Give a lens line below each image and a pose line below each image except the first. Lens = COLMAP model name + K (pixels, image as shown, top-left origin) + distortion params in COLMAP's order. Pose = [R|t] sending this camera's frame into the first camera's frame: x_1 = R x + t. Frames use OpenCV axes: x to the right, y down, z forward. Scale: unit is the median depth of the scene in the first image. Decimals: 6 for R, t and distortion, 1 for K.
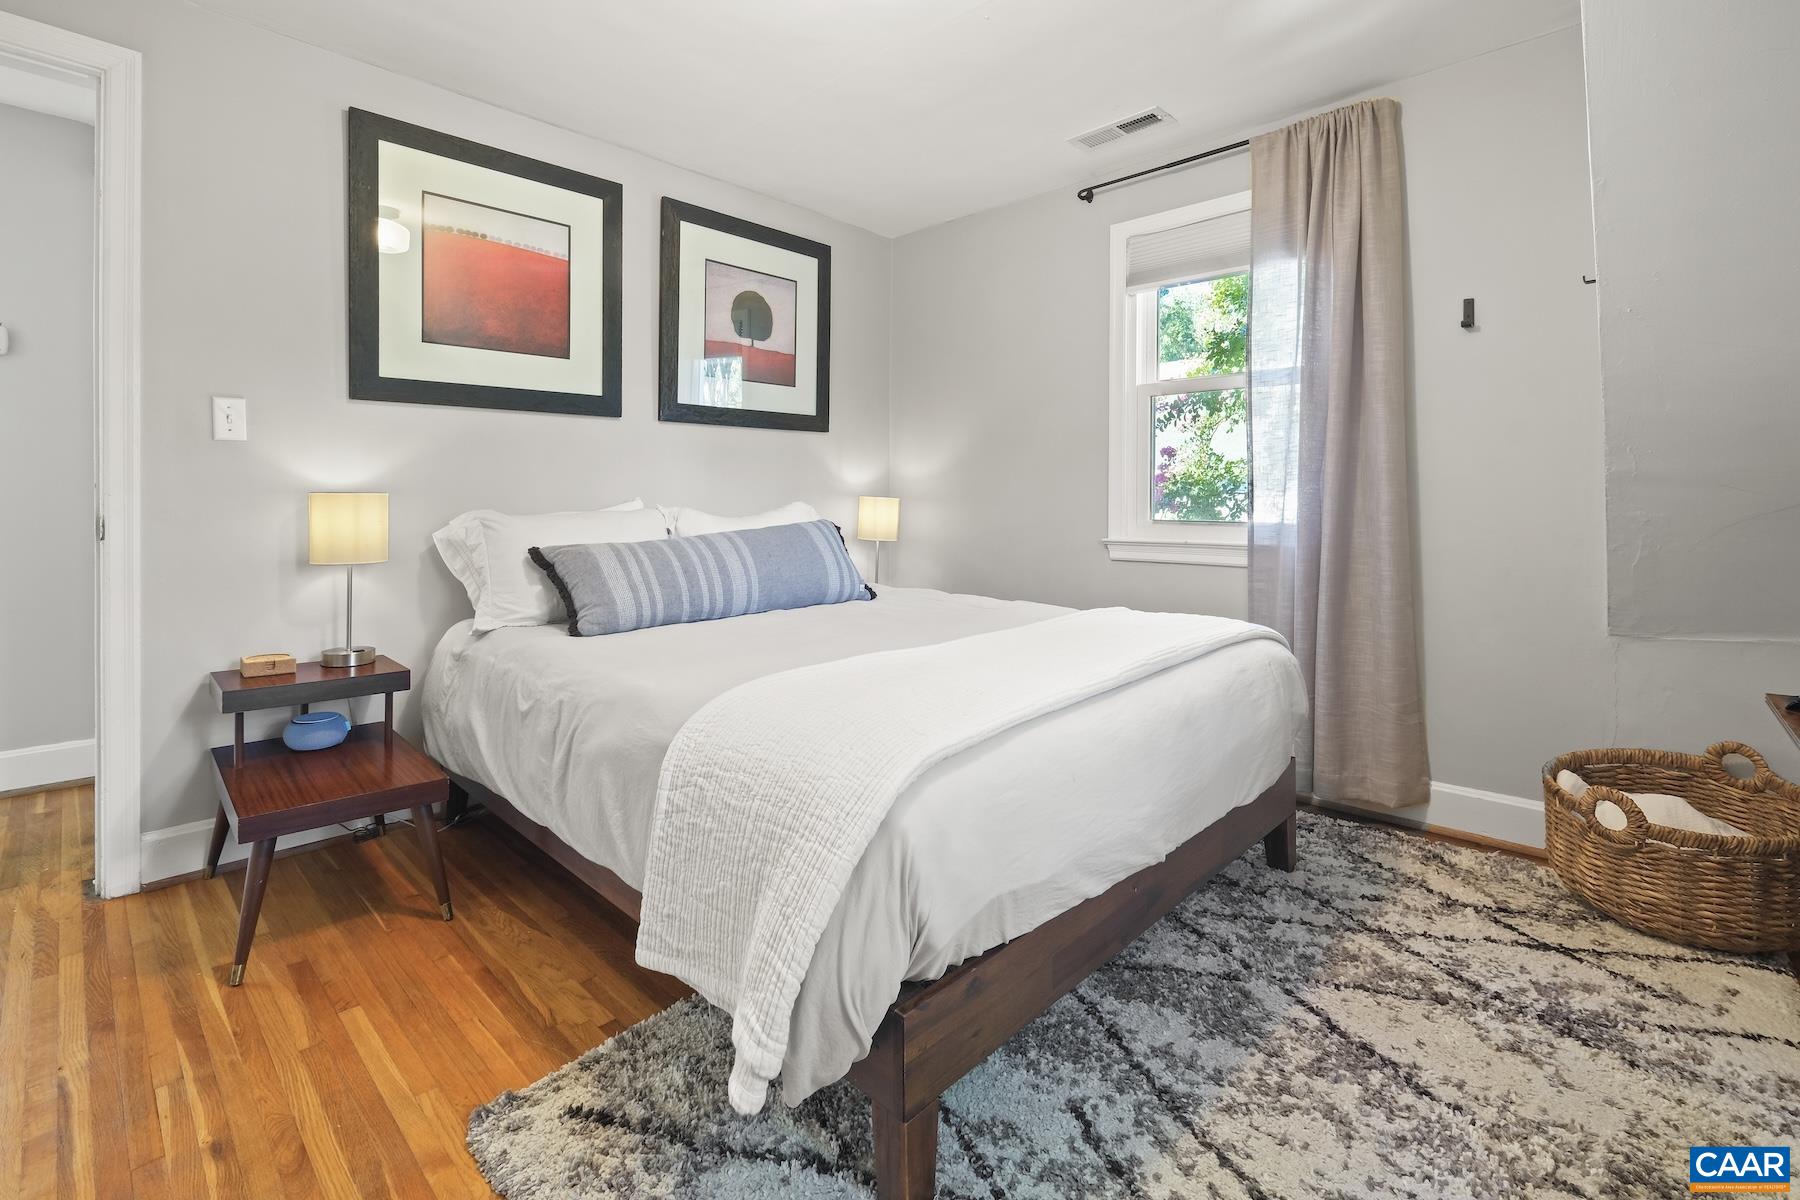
lens RADIAL K [[803.4, 0, 901.6], [0, 803.4, 503.7], [0, 0, 1]] dist [-0.000040, 0.000211]
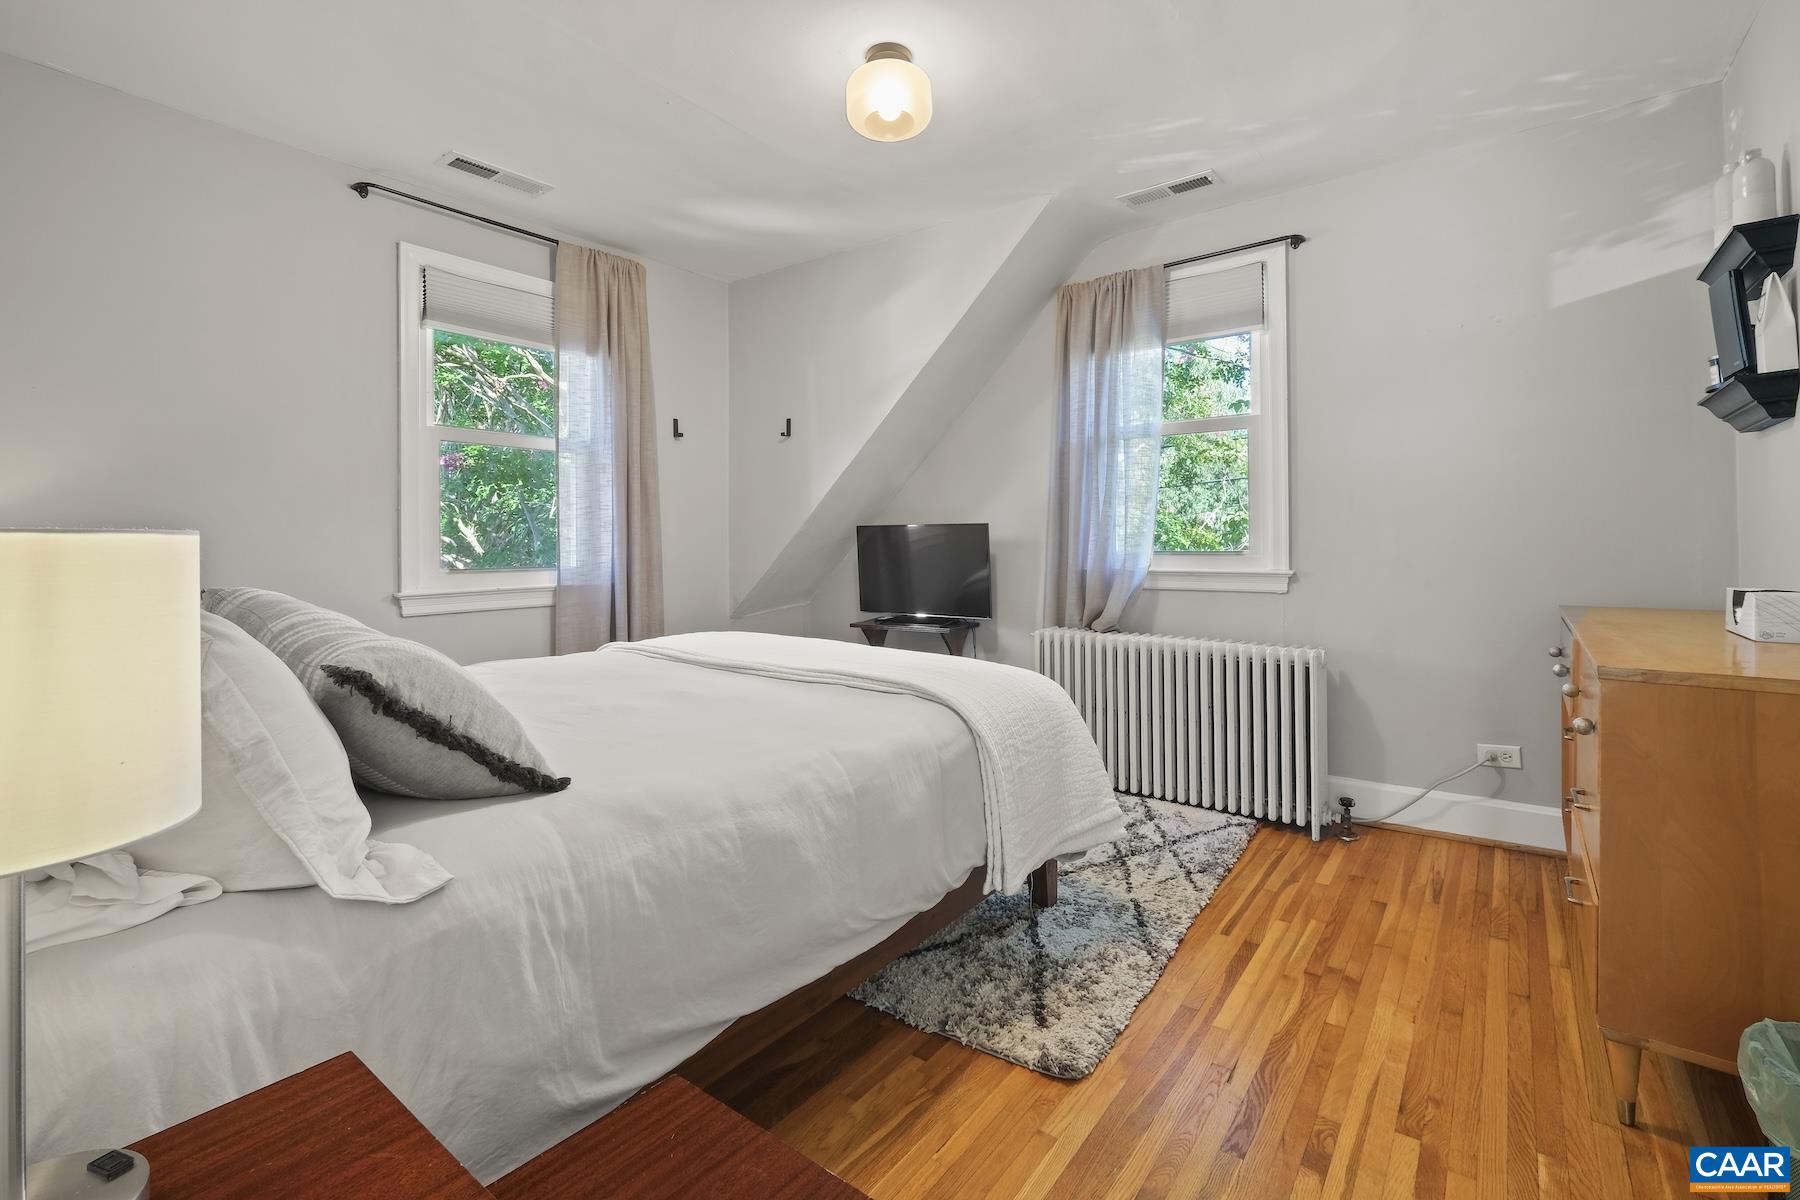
lens RADIAL K [[796.7, 0, 901.4], [0, 796.7, 537.0], [0, 0, 1]] dist [-0.000898, -0.000058]
pose [[-0.110860, 0.007518, 0.993808, -0.810912], [0.014867, 0.999872, -0.005905, -0.006035], [-0.993725, 0.014121, -0.110958, 0.664230]]
